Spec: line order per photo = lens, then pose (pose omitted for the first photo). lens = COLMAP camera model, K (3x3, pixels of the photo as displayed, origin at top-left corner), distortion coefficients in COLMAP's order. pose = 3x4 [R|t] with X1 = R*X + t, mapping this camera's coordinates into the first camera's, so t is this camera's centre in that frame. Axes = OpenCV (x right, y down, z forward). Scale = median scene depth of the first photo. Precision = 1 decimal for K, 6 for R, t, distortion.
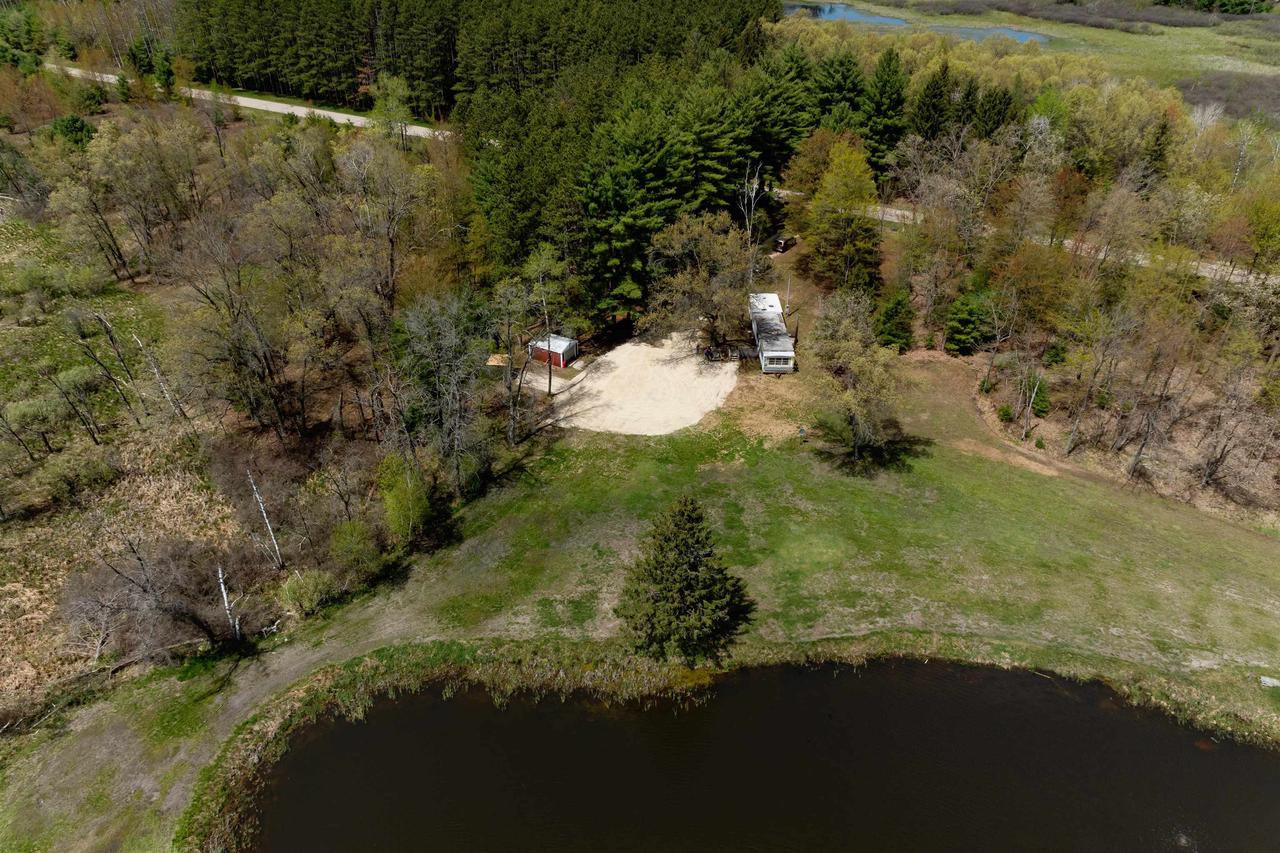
lens RADIAL K [[890.8, 0, 637.0], [0, 890.8, 422.1], [0, 0, 1]] dist [-0.016042, 0.014269]
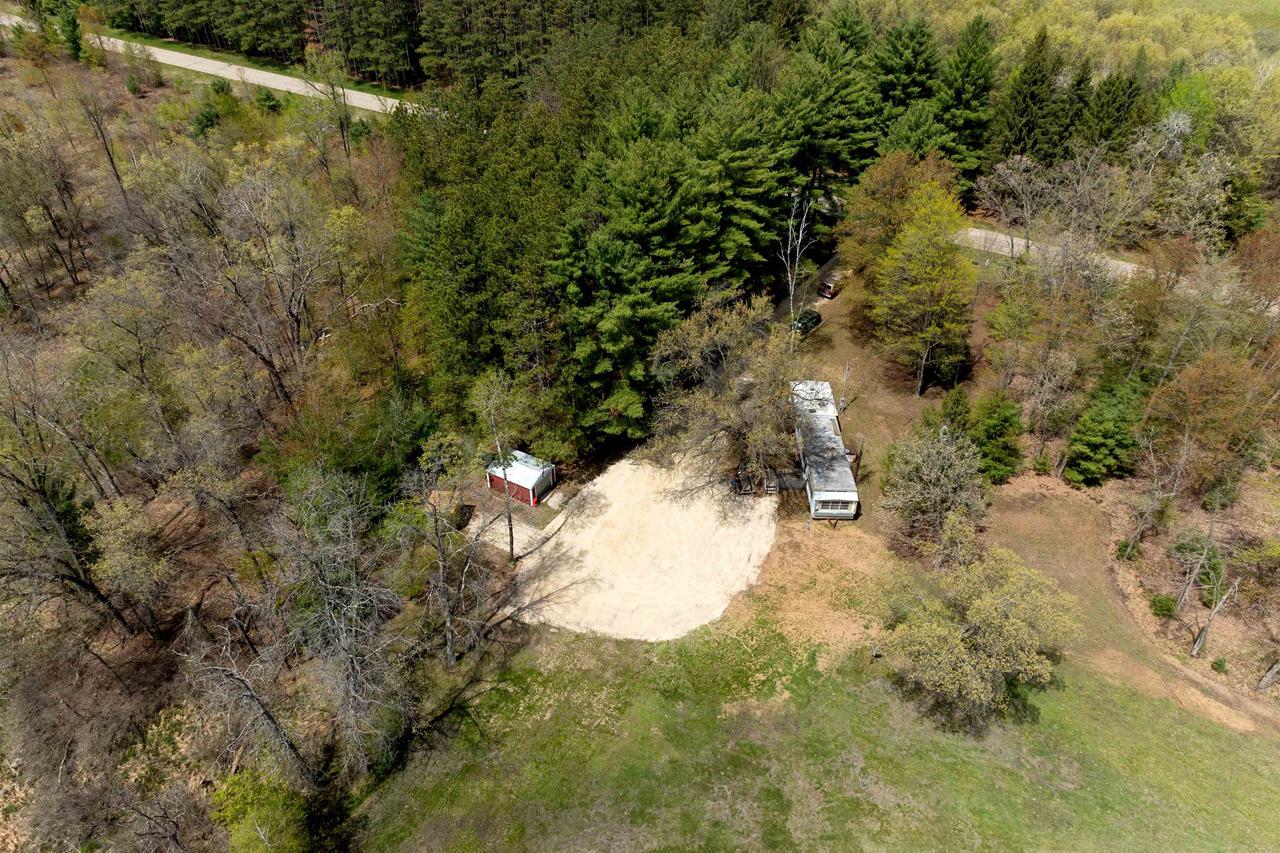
lens RADIAL K [[890.8, 0, 641.0], [0, 890.8, 435.6], [0, 0, 1]] dist [-0.016042, 0.014269]
pose [[0.999932, 0.008686, -0.007735, 0.008881], [-0.007895, 0.995254, 0.096994, -0.191658], [0.008541, -0.096926, 0.995255, 0.294824]]
